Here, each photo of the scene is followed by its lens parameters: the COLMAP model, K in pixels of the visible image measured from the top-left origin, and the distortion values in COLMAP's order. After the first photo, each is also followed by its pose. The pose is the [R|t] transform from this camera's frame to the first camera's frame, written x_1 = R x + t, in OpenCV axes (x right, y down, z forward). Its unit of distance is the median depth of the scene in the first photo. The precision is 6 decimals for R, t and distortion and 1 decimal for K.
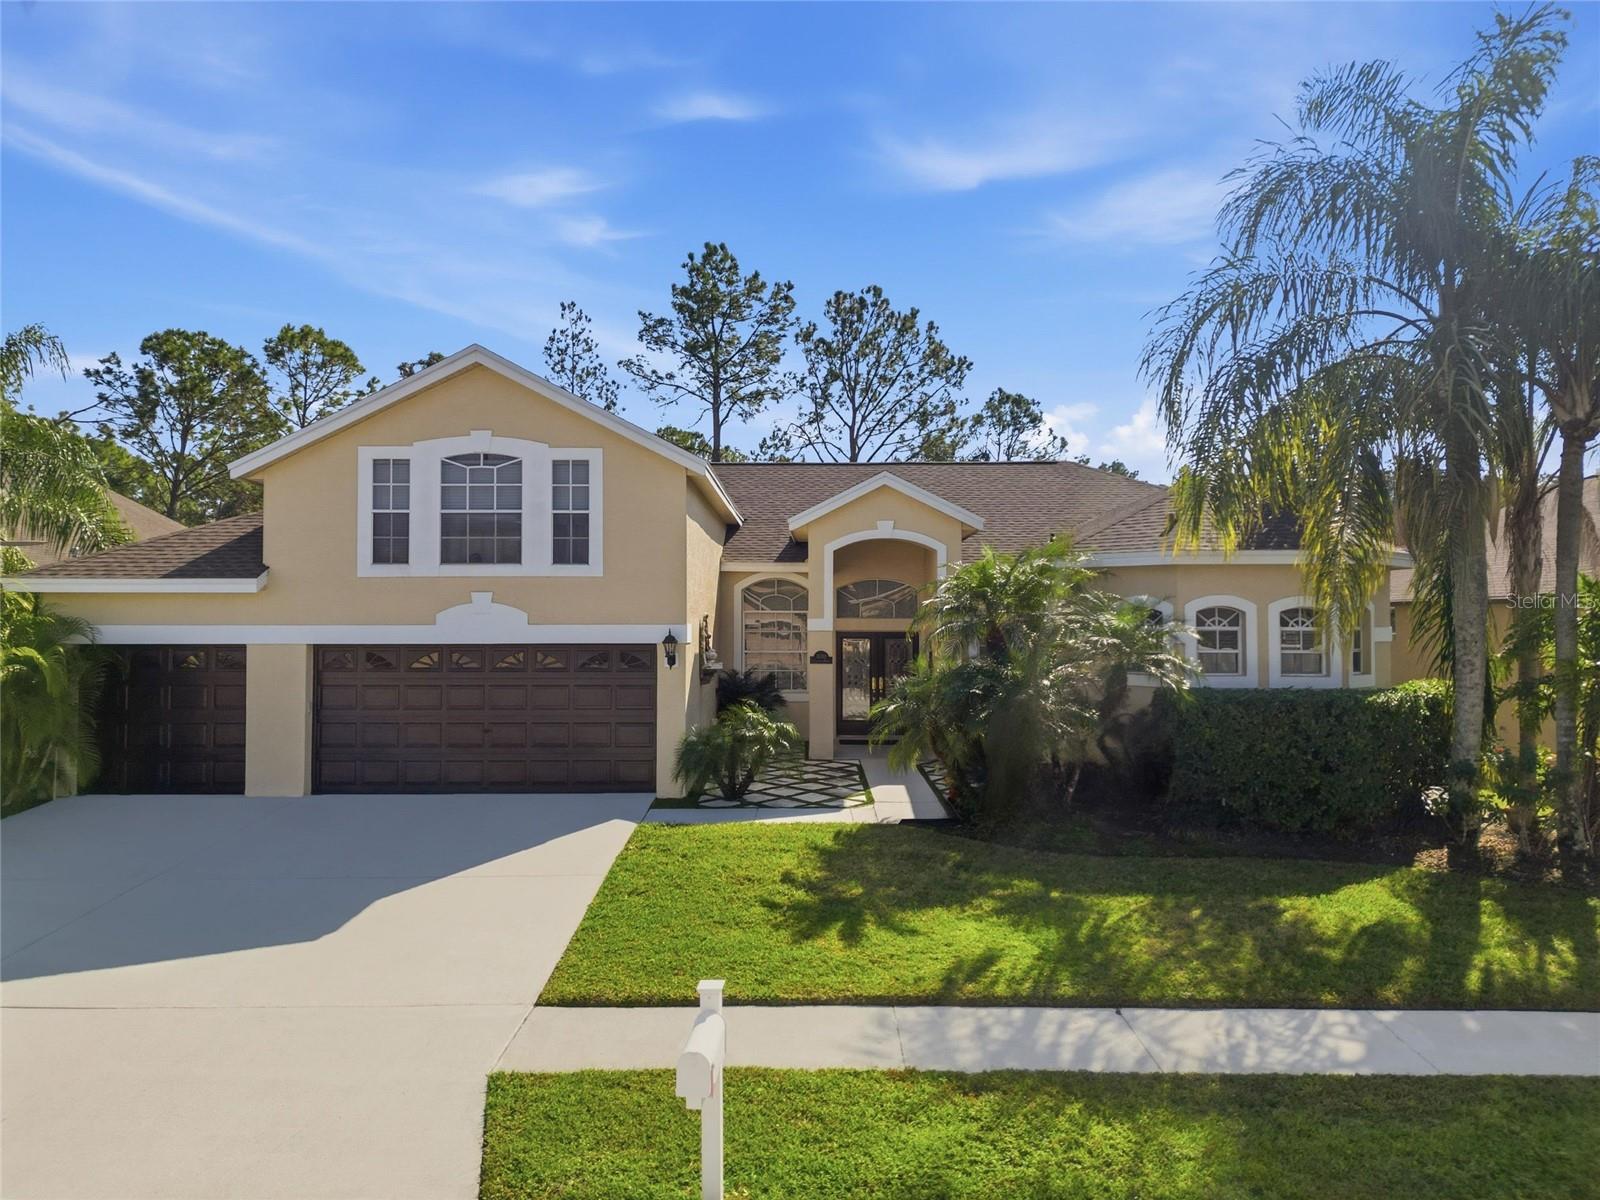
lens RADIAL K [[1092.4, 0, 804.3], [0, 1092.4, 599.6], [0, 0, 1]] dist [0.011279, 0.000136]
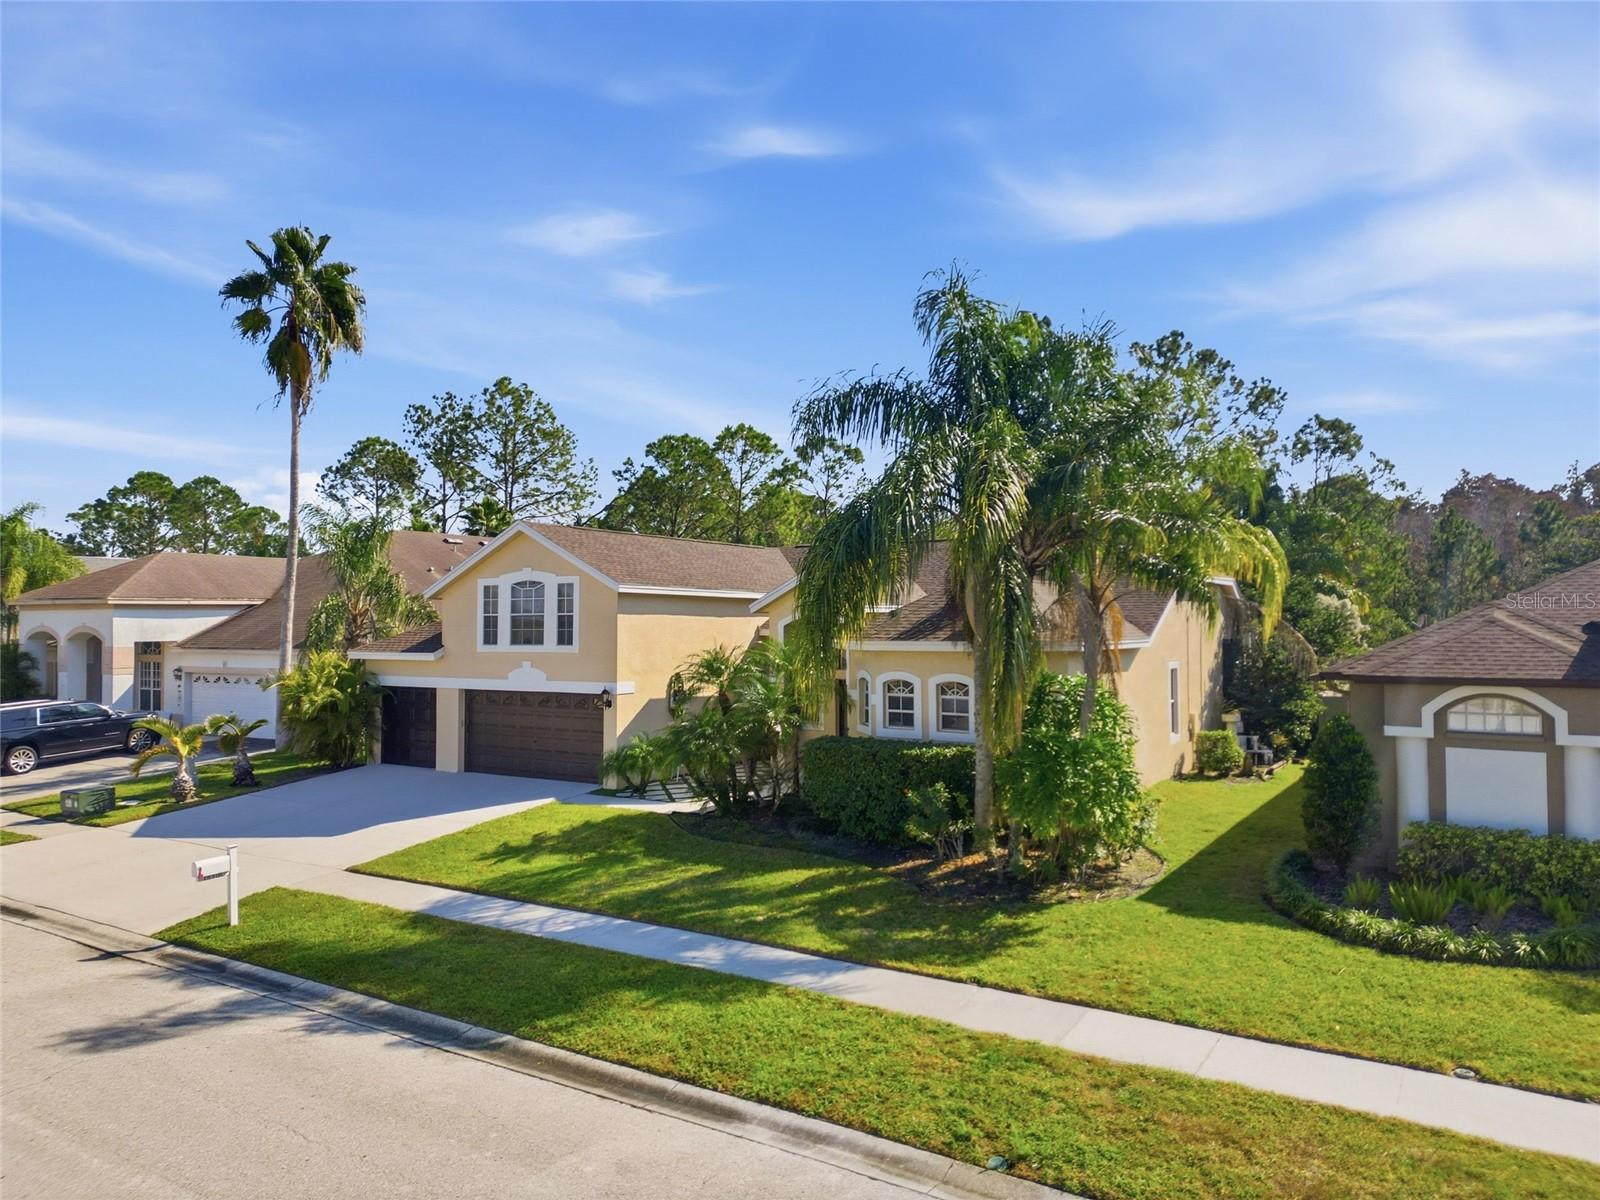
lens RADIAL K [[1092.4, 0, 795.7], [0, 1092.4, 602.8], [0, 0, 1]] dist [0.011279, 0.000136]
pose [[0.843616, -0.015789, -0.536715, 0.991055], [0.014035, 0.999874, -0.007355, -0.080175], [0.536764, -0.001328, 0.843732, -0.232093]]
